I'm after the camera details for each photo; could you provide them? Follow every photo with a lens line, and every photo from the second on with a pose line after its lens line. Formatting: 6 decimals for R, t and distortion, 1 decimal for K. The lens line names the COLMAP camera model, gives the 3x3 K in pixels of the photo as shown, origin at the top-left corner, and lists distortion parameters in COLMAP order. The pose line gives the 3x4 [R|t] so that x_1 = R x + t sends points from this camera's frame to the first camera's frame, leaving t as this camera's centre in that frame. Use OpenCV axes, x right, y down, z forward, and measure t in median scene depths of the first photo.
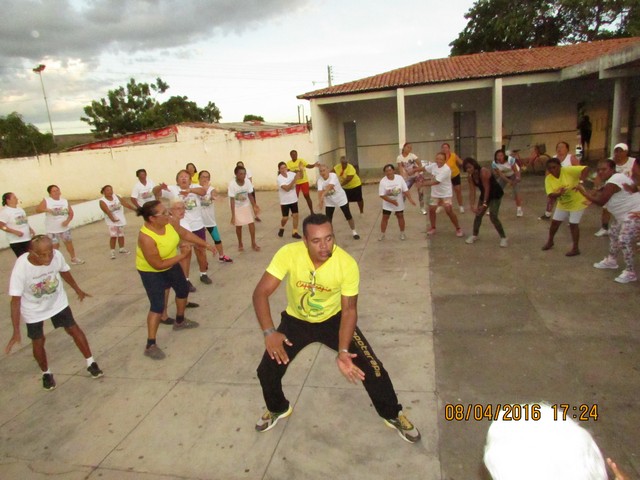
lens RADIAL K [[457.9, 0, 316.1], [0, 457.9, 240.7], [0, 0, 1]] dist [-0.027703, 0.007853]
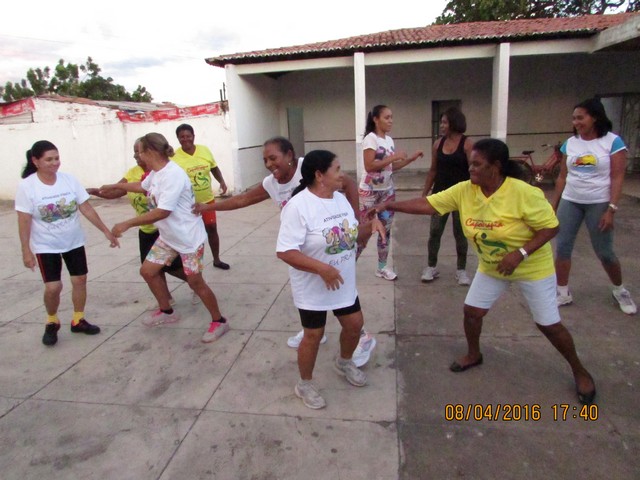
lens RADIAL K [[457.9, 0, 318.4], [0, 457.9, 237.7], [0, 0, 1]] dist [-0.027703, 0.007853]
pose [[0.996753, 0.025342, 0.076422, 0.081338], [-0.024430, 0.999619, -0.012845, -0.054141], [-0.076718, 0.010936, 0.996993, 0.344153]]
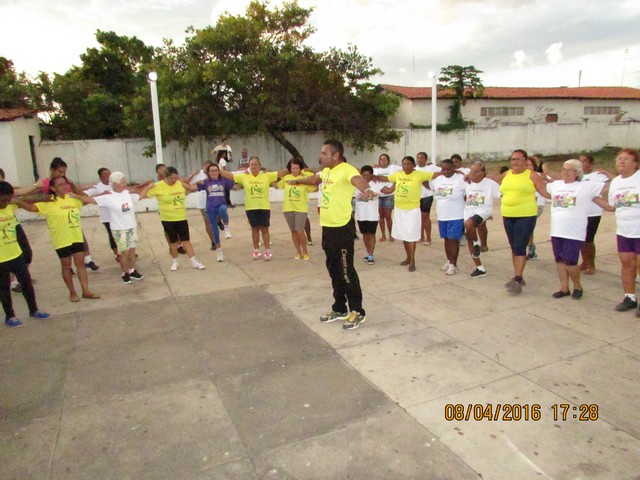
lens RADIAL K [[457.9, 0, 326.9], [0, 457.9, 241.3], [0, 0, 1]] dist [-0.027703, 0.007853]
pose [[-0.785582, 0.223516, -0.576976, 0.216612], [-0.054436, 0.903894, 0.424278, -0.108824], [0.616359, 0.364714, -0.697916, 0.452881]]
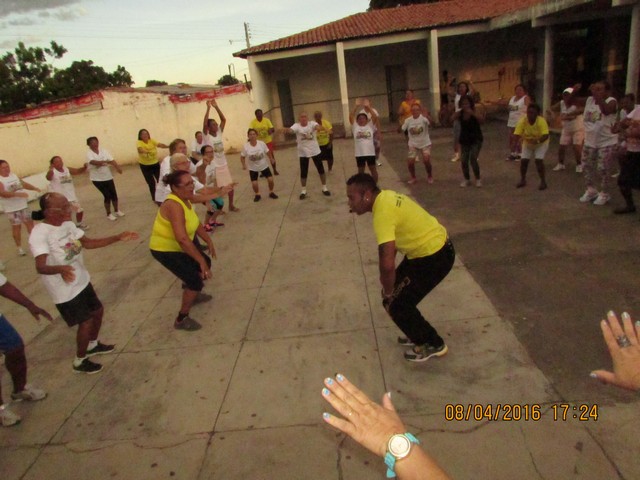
lens RADIAL K [[457.9, 0, 318.9], [0, 457.9, 240.2], [0, 0, 1]] dist [-0.027703, 0.007853]
pose [[0.979621, -0.099237, 0.174625, -0.075702], [0.085517, 0.992753, 0.084431, 0.006054], [-0.181738, -0.067777, 0.981008, 0.006554]]
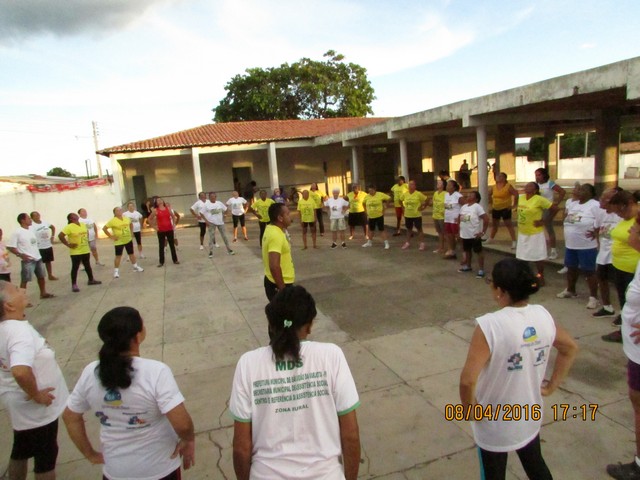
lens RADIAL K [[457.9, 0, 320.4], [0, 457.9, 238.5], [0, 0, 1]] dist [-0.027703, 0.007853]
pose [[0.858918, -0.062650, 0.508267, -0.152806], [0.124476, 0.988265, -0.088535, 0.043584], [-0.496756, 0.139311, 0.856637, -0.140138]]
